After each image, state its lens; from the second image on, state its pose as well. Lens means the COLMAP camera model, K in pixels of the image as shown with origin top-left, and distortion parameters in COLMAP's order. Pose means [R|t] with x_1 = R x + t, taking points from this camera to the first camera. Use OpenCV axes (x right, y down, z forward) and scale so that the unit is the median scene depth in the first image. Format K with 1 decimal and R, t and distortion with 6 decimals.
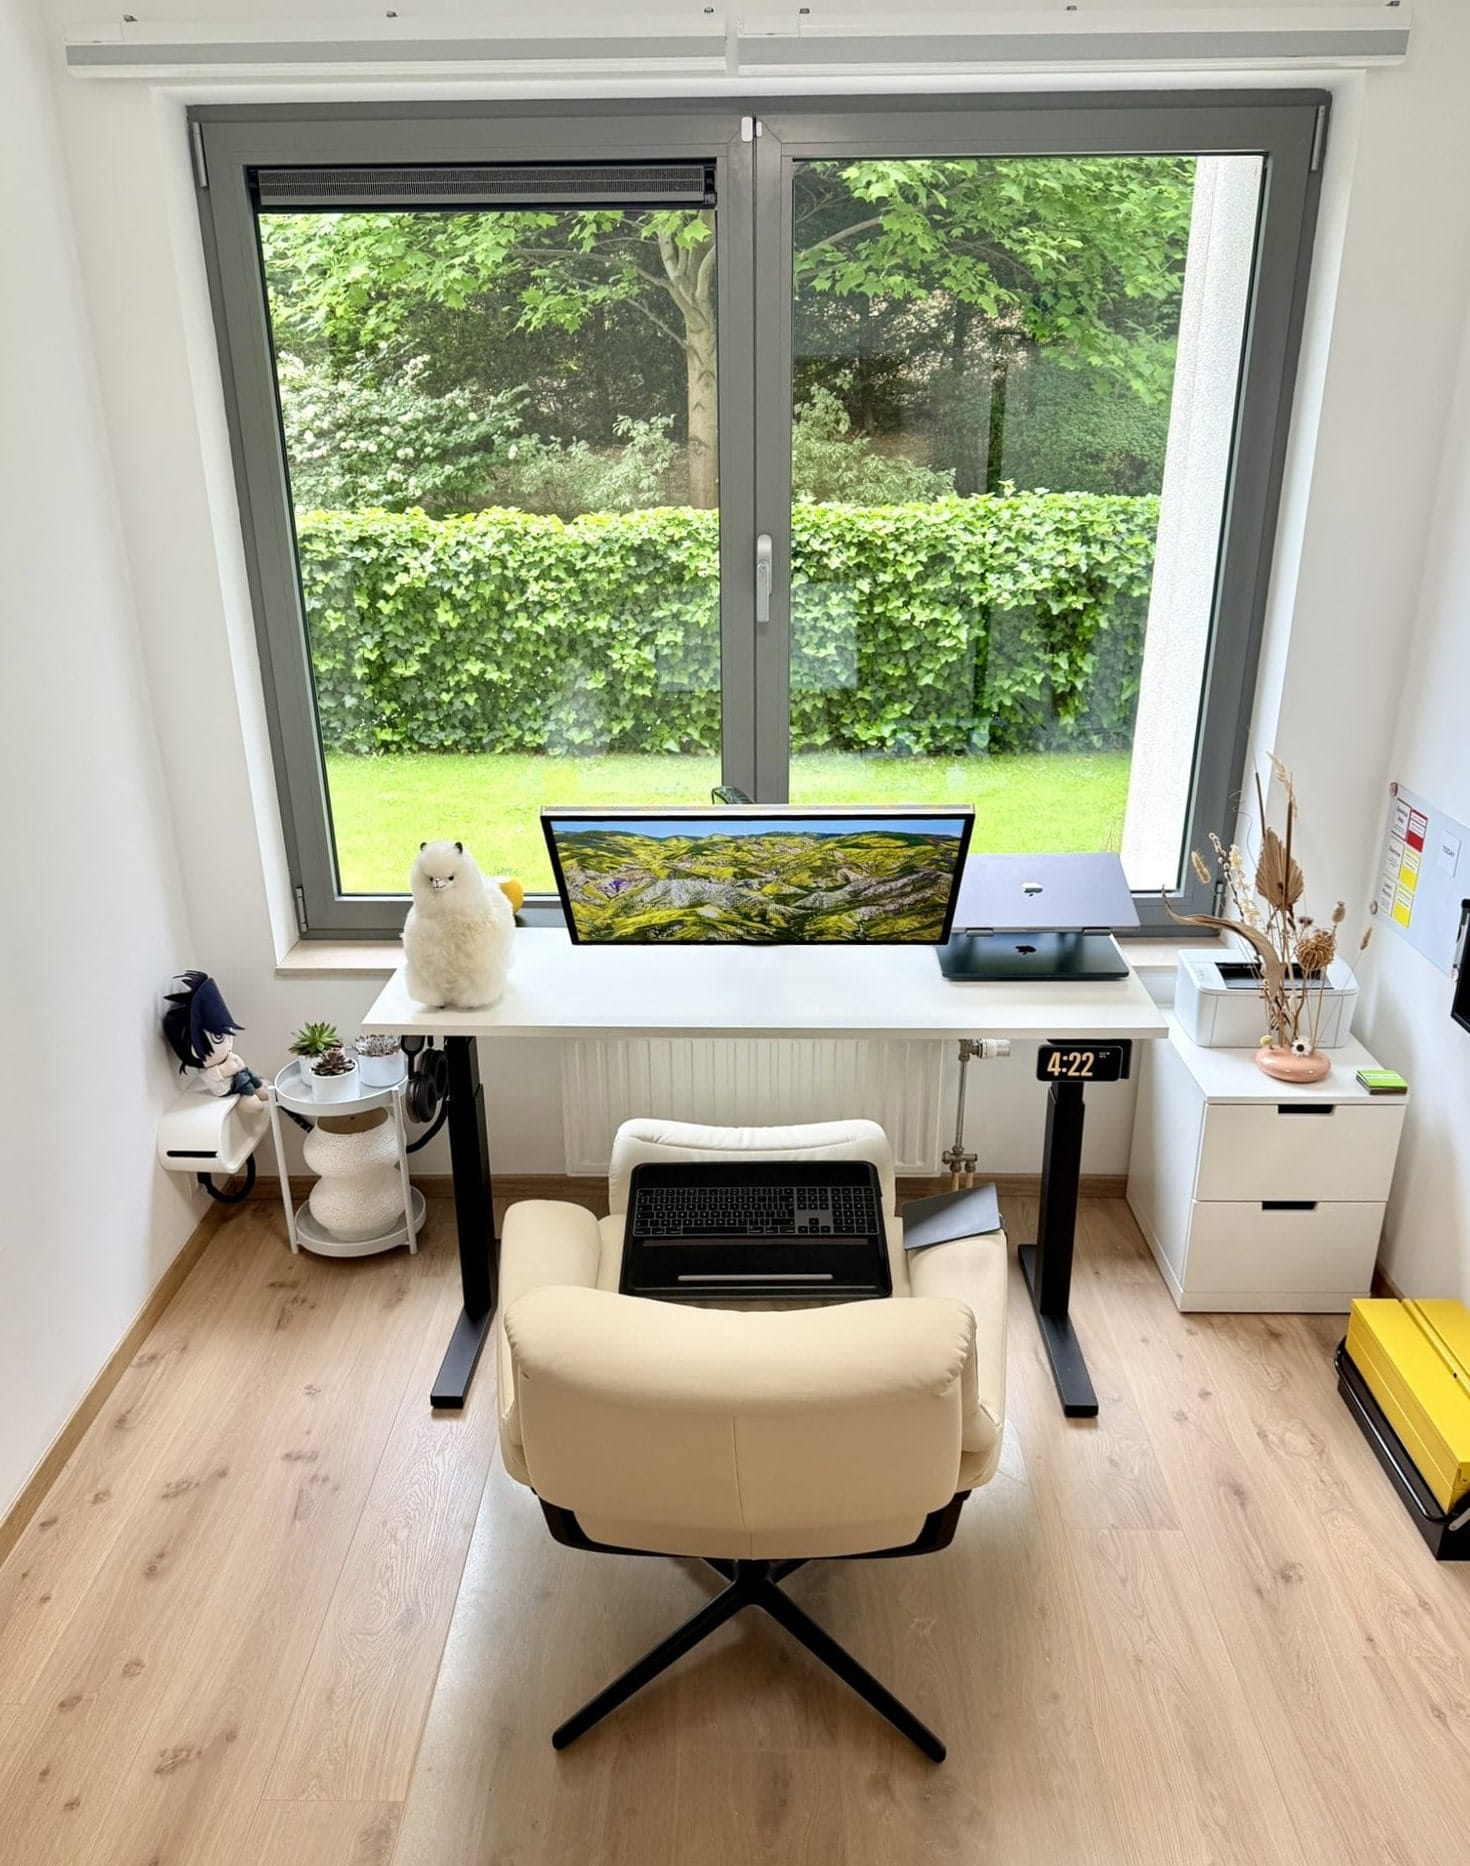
lens RADIAL K [[1397.2, 0, 715.1], [0, 1397.2, 998.7], [0, 0, 1]] dist [0.080720, -0.136815]
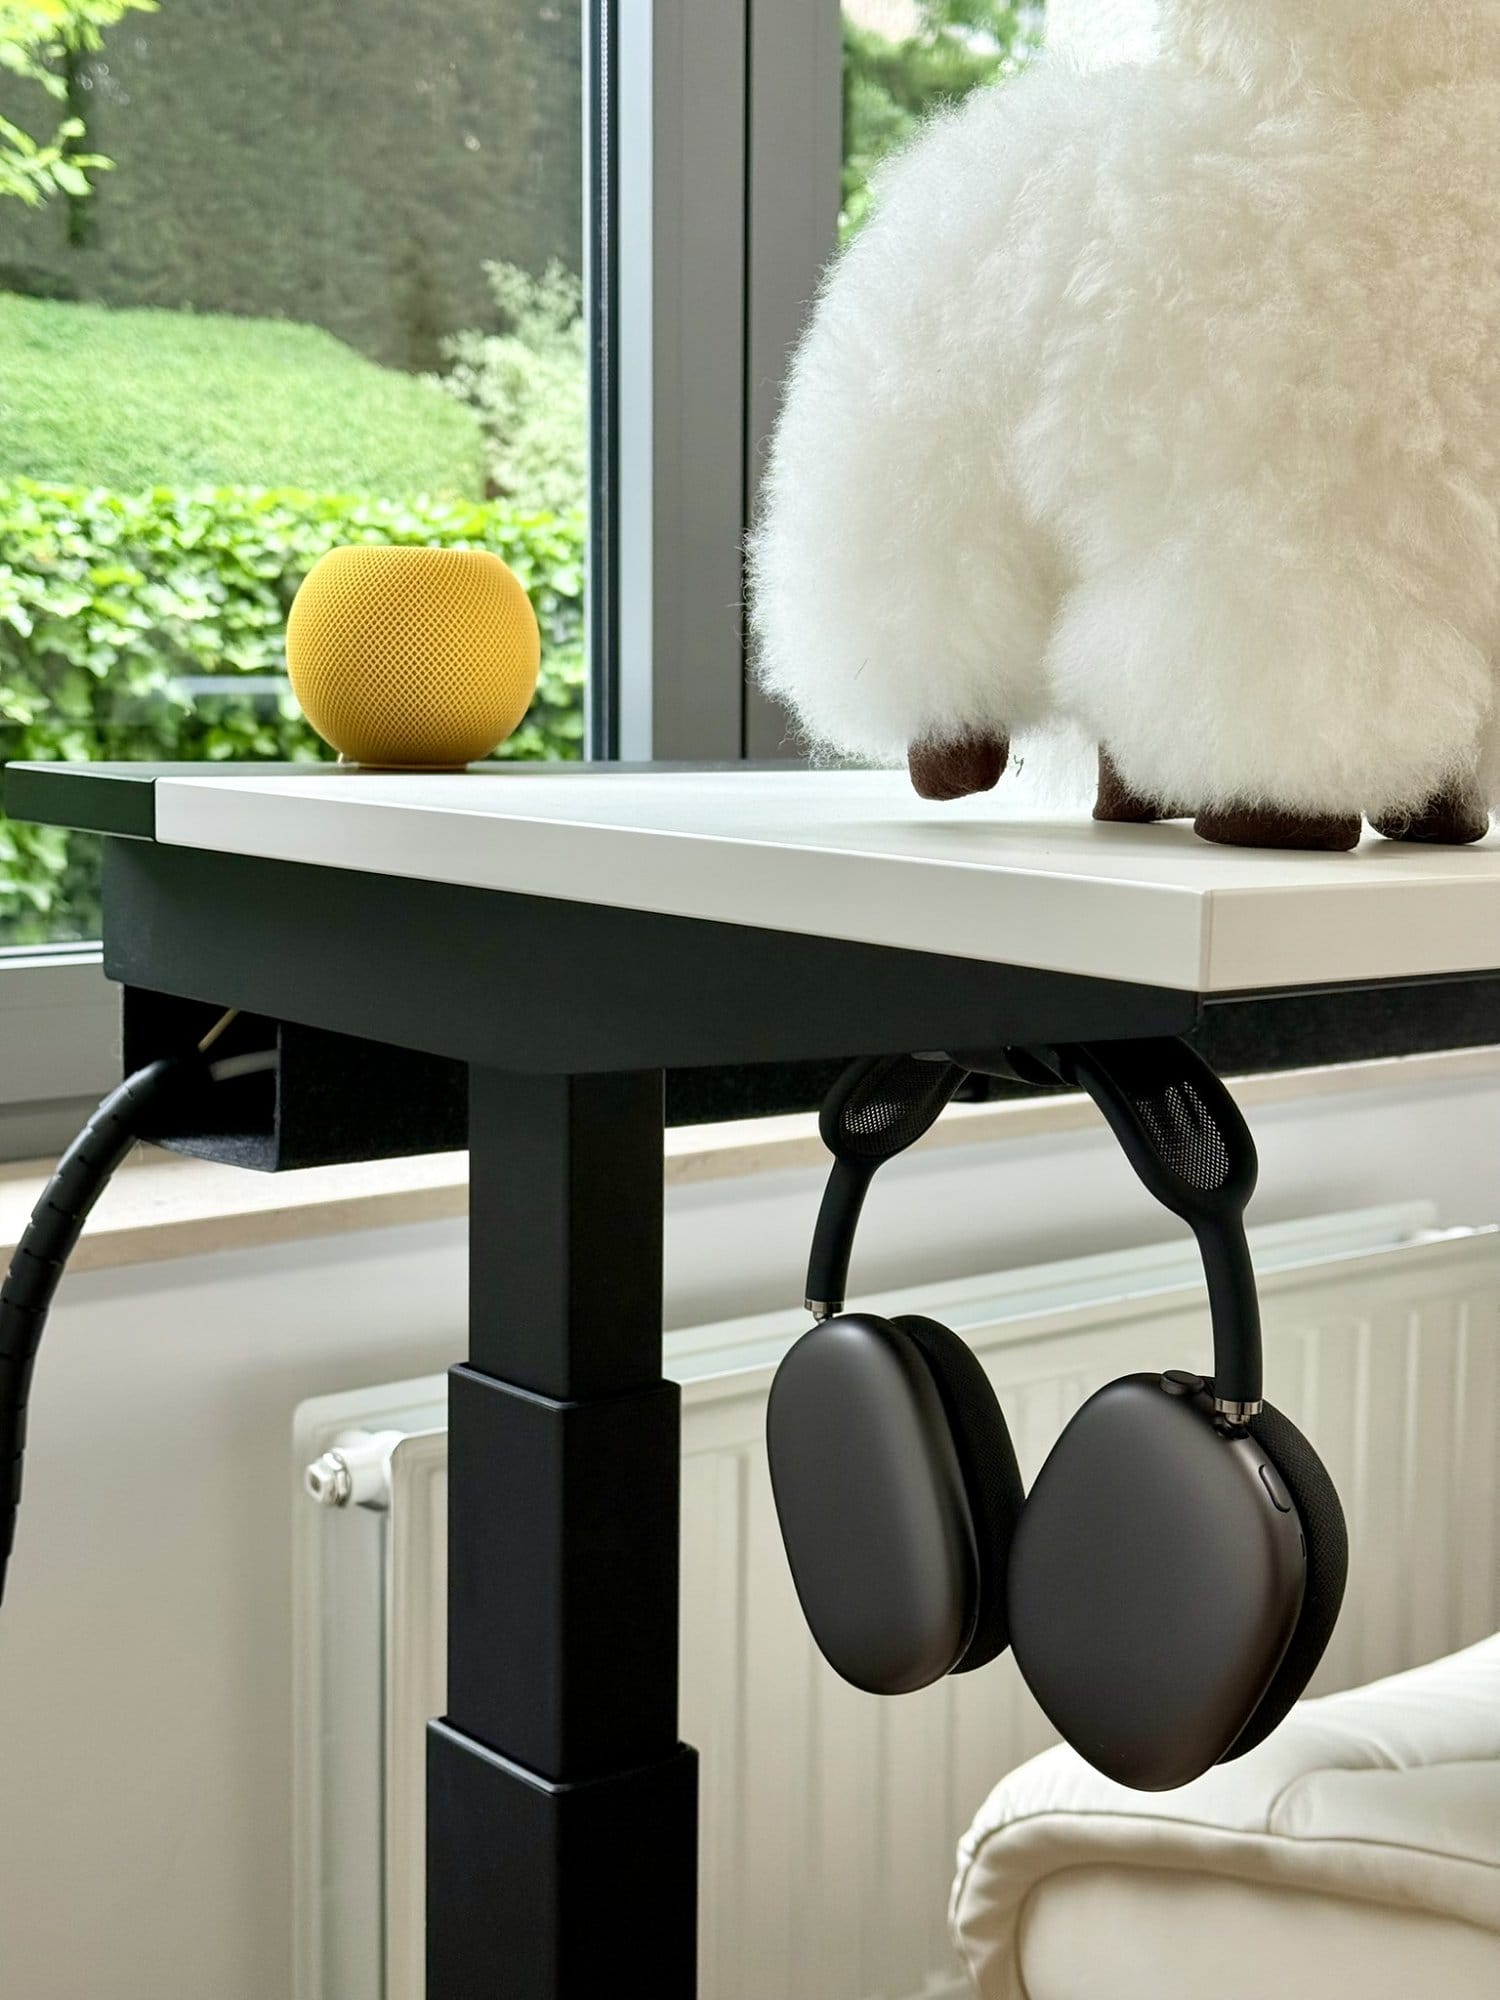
lens RADIAL K [[2855.9, 0, 646.9], [0, 2855.9, 966.2], [0, 0, 1]] dist [0.139868, 0.000000]
pose [[0.777087, -0.046671, 0.627661, -0.317923], [0.229574, 0.949559, -0.213621, 0.047943], [-0.586031, 0.310097, 0.748604, 0.599979]]
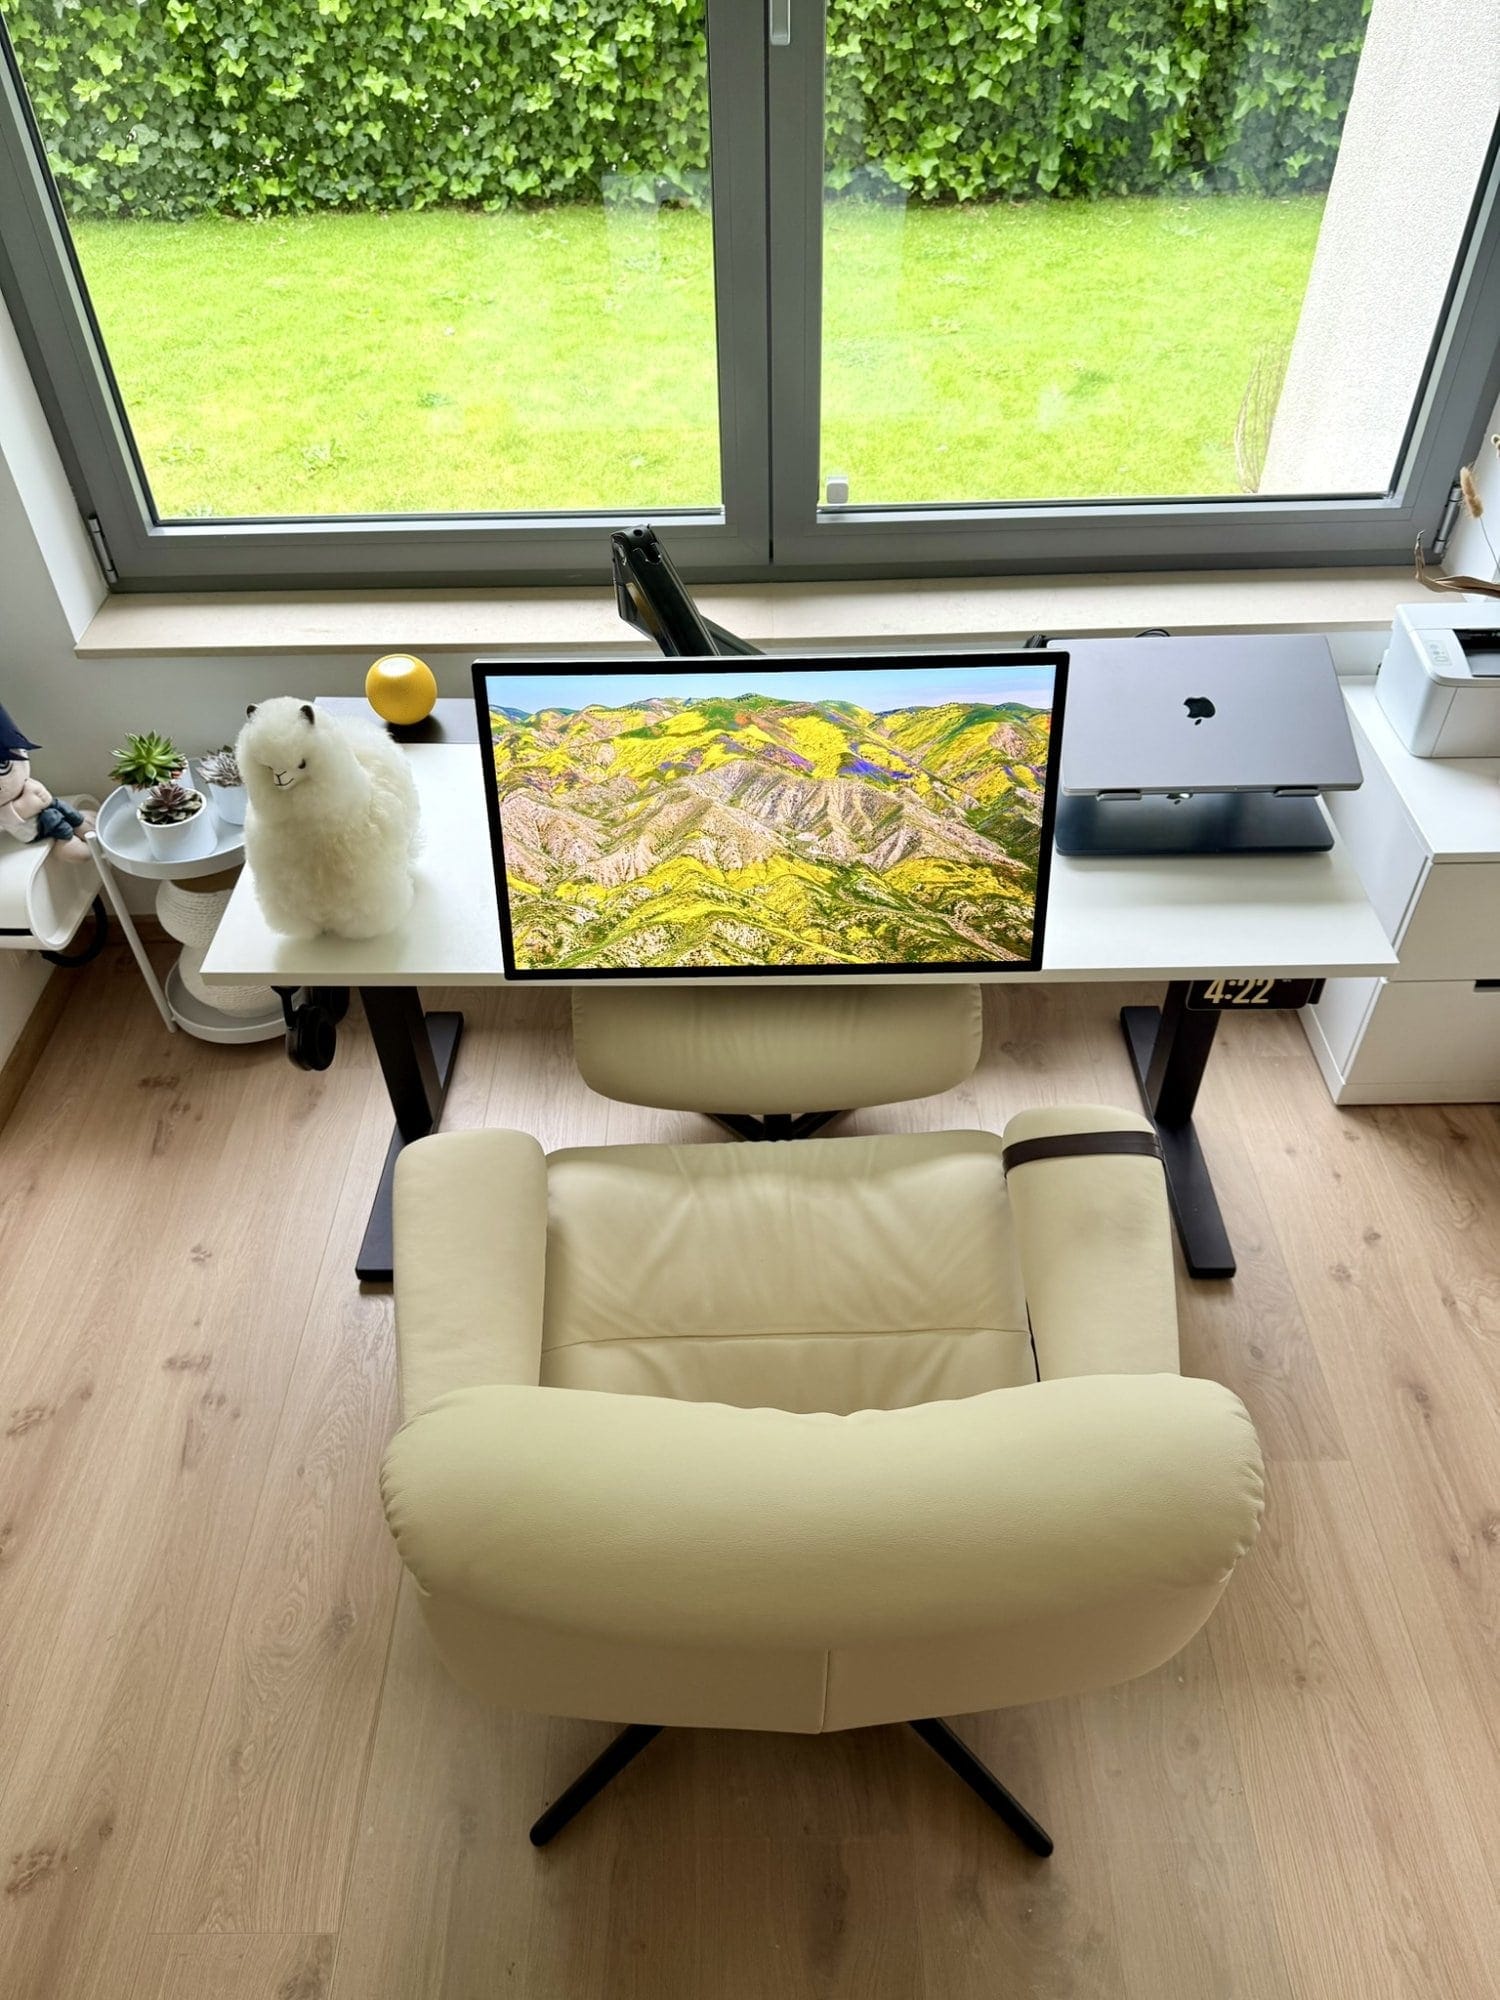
lens RADIAL K [[1414.5, 0, 736.5], [0, 1414.5, 1016.2], [0, 0, 1]] dist [0.031150, -0.046772]
pose [[0.999616, -0.025591, 0.010664, -0.001360], [0.020084, 0.933603, 0.357746, -0.091711], [-0.019111, -0.357394, 0.933758, 0.269537]]
